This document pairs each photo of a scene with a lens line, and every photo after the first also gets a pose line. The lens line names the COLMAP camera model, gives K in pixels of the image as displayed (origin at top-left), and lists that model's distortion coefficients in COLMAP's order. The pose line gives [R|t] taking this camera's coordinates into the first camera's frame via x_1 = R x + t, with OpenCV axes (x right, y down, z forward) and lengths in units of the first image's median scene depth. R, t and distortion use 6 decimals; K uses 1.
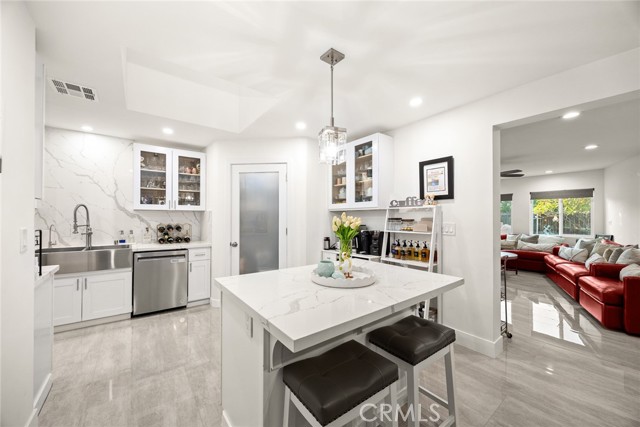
lens RADIAL K [[243.3, 0, 318.2], [0, 243.3, 214.8], [0, 0, 1]] dist [-0.001598, 0.000630]
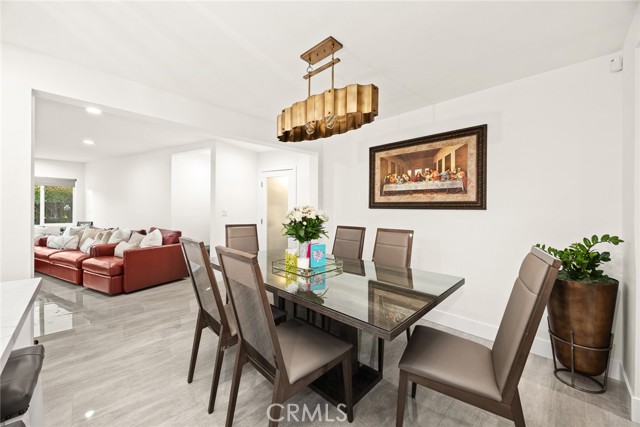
lens RADIAL K [[243.3, 0, 324.2], [0, 243.3, 209.9], [0, 0, 1]] dist [-0.001598, 0.000630]
pose [[-0.130322, -0.004696, 0.991461, -0.116303], [-0.016214, 0.999865, 0.002605, 0.009049], [-0.991339, -0.015736, -0.130380, 0.077720]]
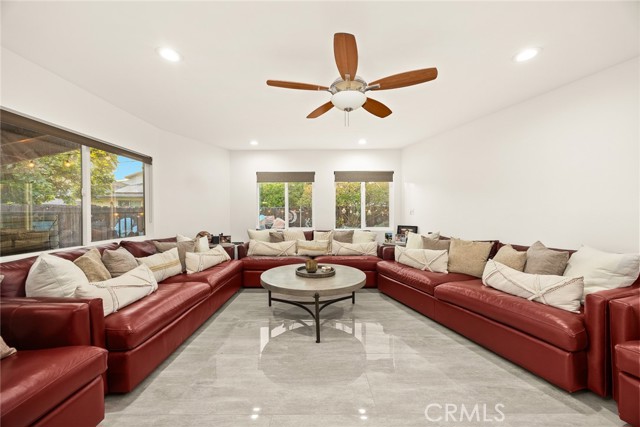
lens RADIAL K [[243.3, 0, 315.6], [0, 243.3, 215.2], [0, 0, 1]] dist [-0.001598, 0.000630]
pose [[0.616177, -0.009297, 0.787553, 0.482264], [0.002287, 0.999947, 0.010015, 0.054029], [-0.787604, -0.004370, 0.616166, 1.081795]]
